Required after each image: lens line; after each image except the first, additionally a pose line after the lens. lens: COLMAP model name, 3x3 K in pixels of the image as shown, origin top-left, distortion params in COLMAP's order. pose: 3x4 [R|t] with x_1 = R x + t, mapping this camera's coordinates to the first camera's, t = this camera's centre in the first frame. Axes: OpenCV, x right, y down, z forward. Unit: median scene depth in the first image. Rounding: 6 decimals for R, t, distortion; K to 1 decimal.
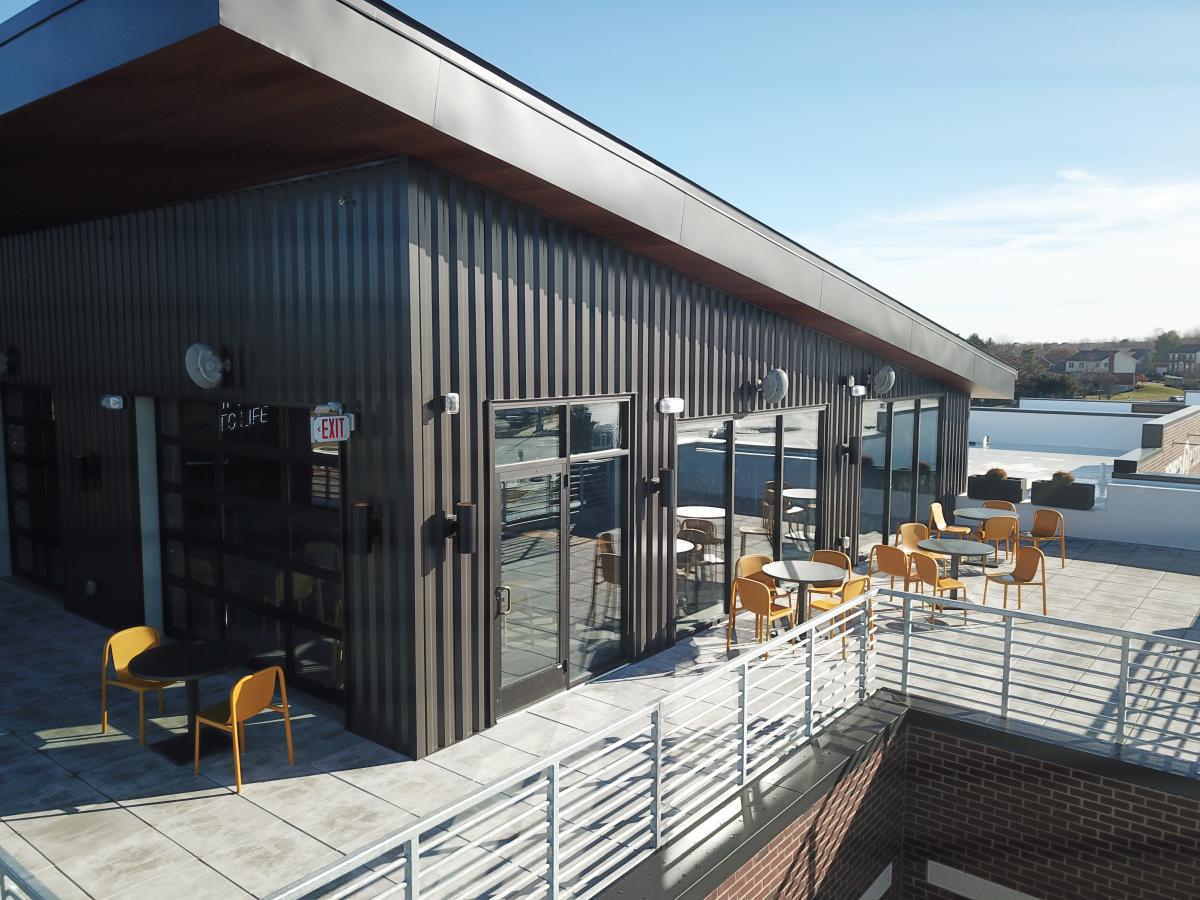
lens RADIAL K [[912.5, 0, 597.3], [0, 912.5, 442.9], [0, 0, 1]] dist [0.035050, -0.036316]
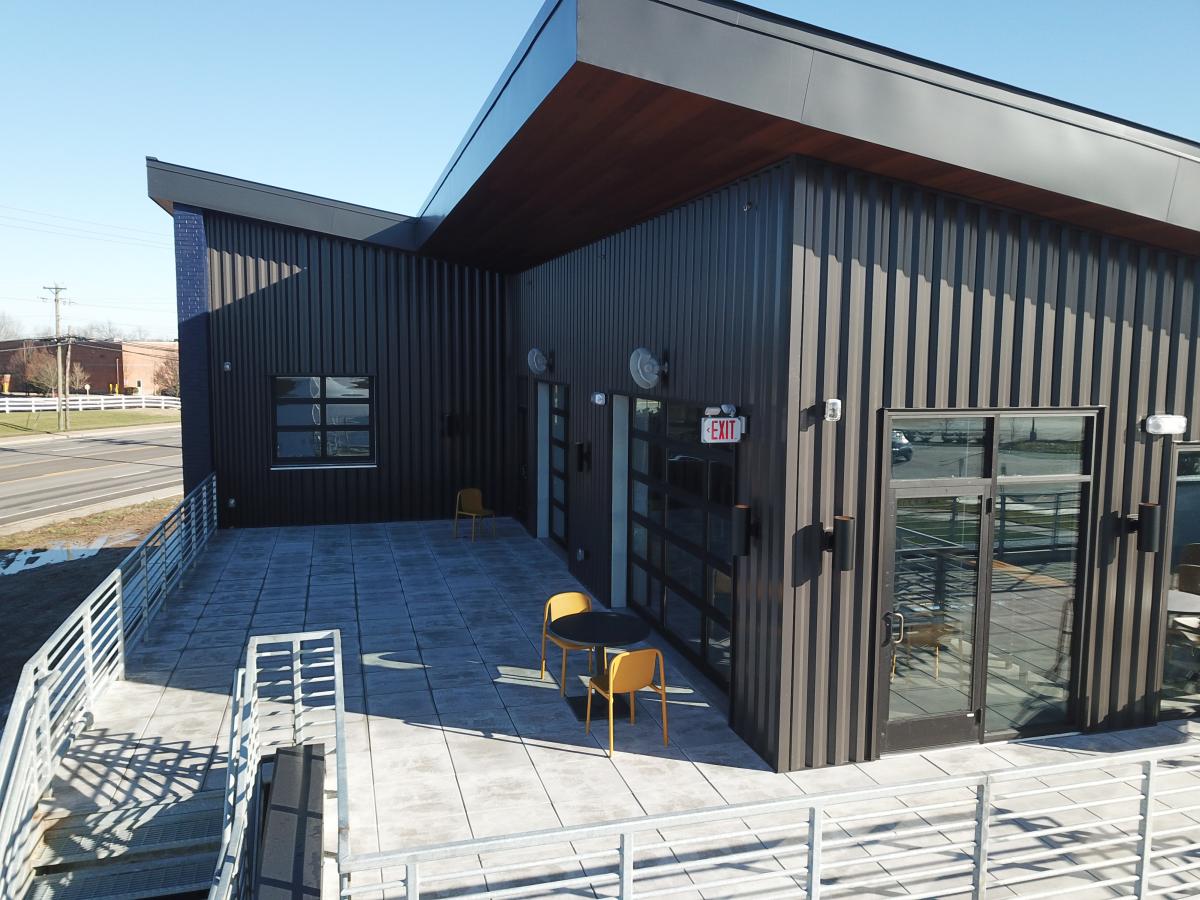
lens RADIAL K [[921.2, 0, 600.6], [0, 921.2, 443.8], [0, 0, 1]] dist [0.009813, -0.001220]
pose [[0.816496, 0.061001, -0.574119, 0.183961], [-0.063094, 0.997875, 0.016296, -0.008206], [0.573893, 0.022918, 0.818609, 0.074418]]
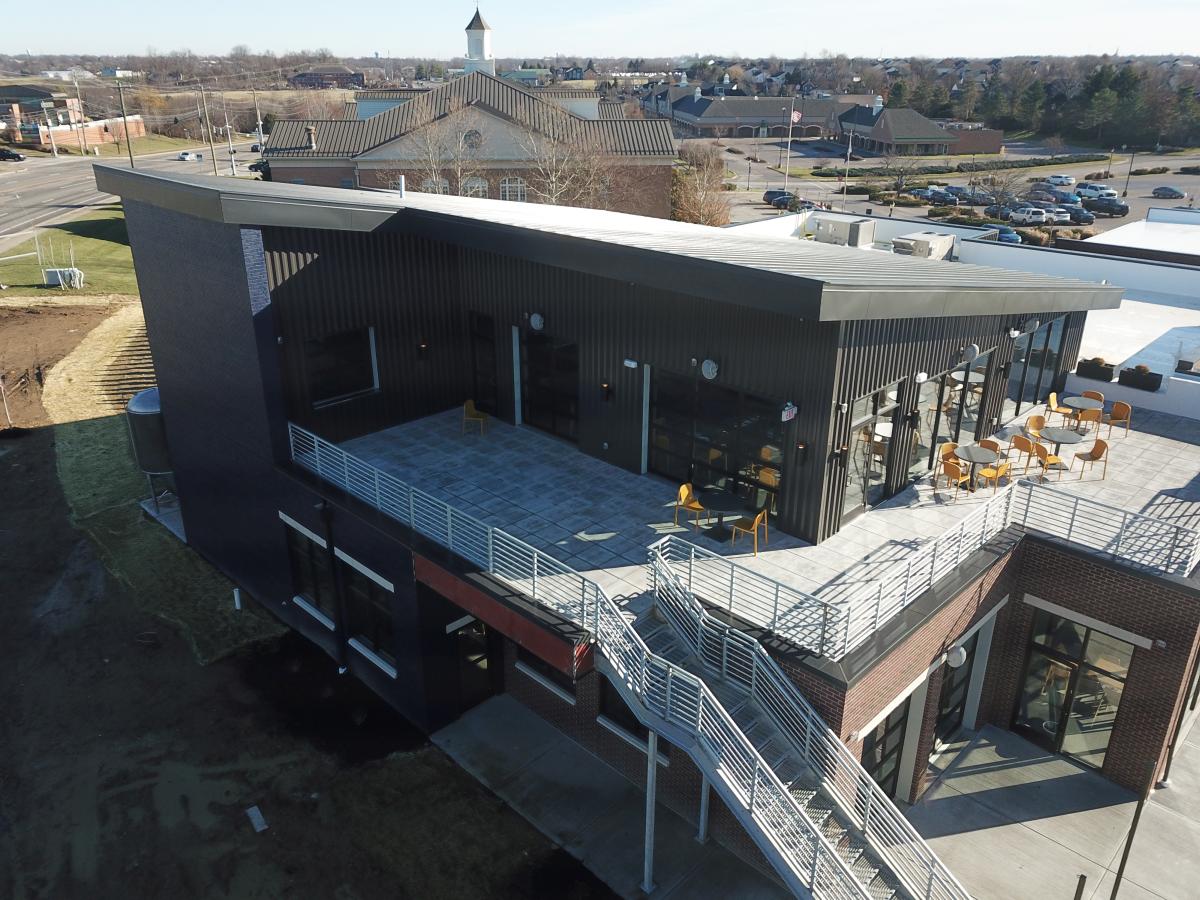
lens RADIAL K [[909.0, 0, 594.6], [0, 909.0, 442.7], [0, 0, 1]] dist [0.023688, -0.010027]
pose [[0.994447, 0.038875, -0.097793, -0.535706], [-0.009086, 0.957516, 0.288237, -0.595790], [0.104844, -0.285748, 0.952552, -1.268354]]
